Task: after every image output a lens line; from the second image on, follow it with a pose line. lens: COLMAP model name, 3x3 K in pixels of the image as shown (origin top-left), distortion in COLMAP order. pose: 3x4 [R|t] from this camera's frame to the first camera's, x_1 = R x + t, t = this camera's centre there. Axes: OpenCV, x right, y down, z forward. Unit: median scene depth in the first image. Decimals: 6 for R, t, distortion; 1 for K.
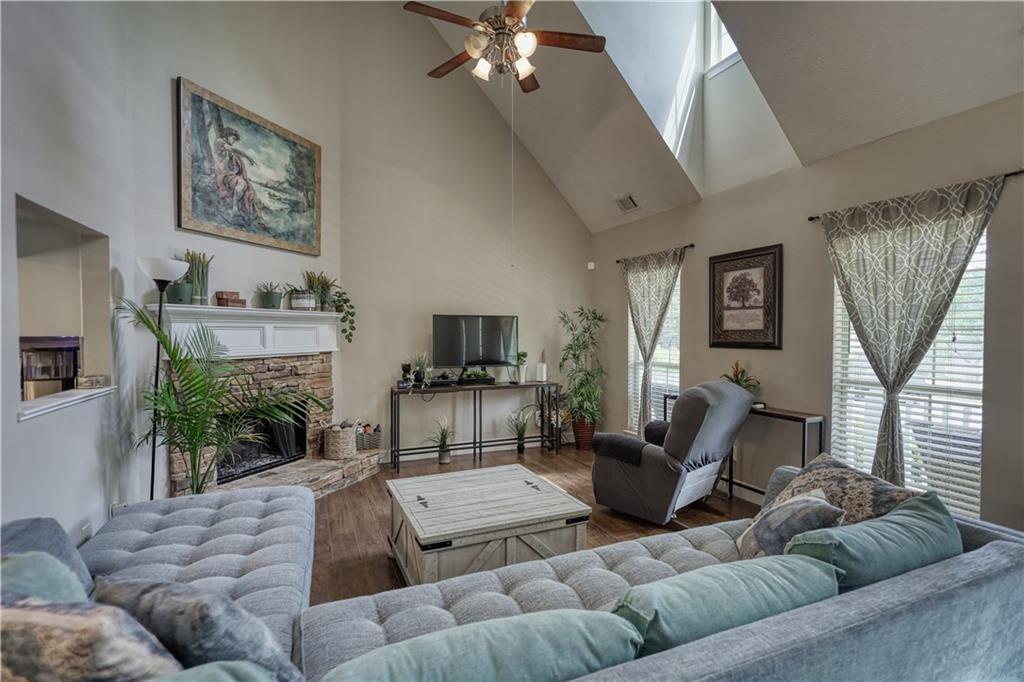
lens RADIAL K [[480.2, 0, 511.1], [0, 480.2, 339.8], [0, 0, 1]] dist [-0.003199, 0.000778]
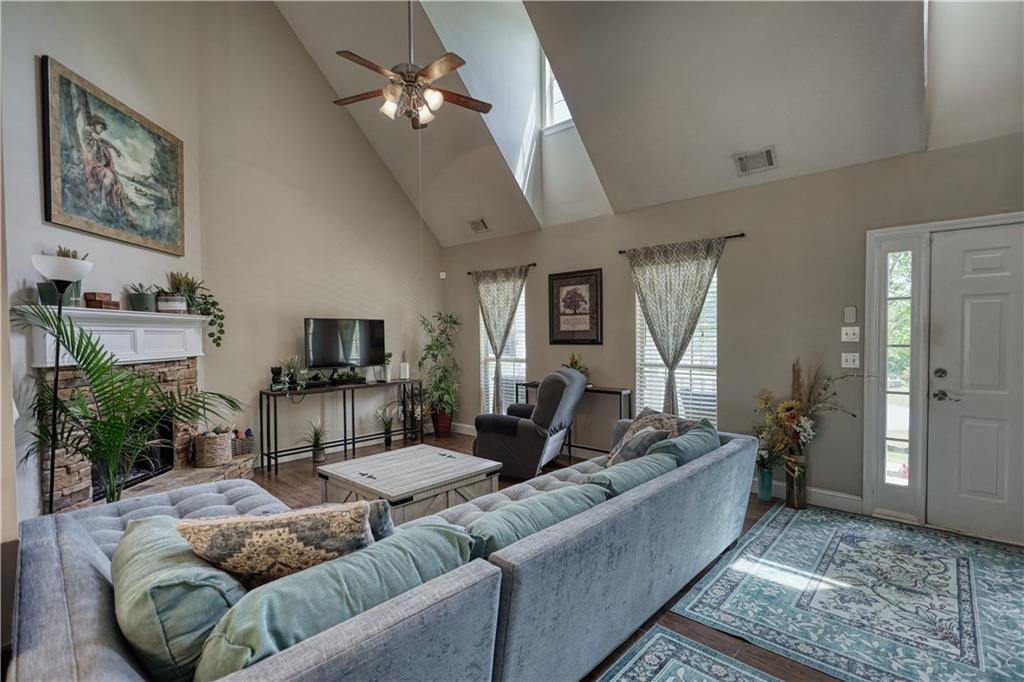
lens RADIAL K [[480.2, 0, 513.7], [0, 480.2, 341.0], [0, 0, 1]] dist [-0.003199, 0.000778]
pose [[0.914533, -0.015497, 0.404214, -0.228852], [0.017610, 0.999844, -0.001510, 0.008012], [-0.404128, 0.008500, 0.914663, -0.163133]]
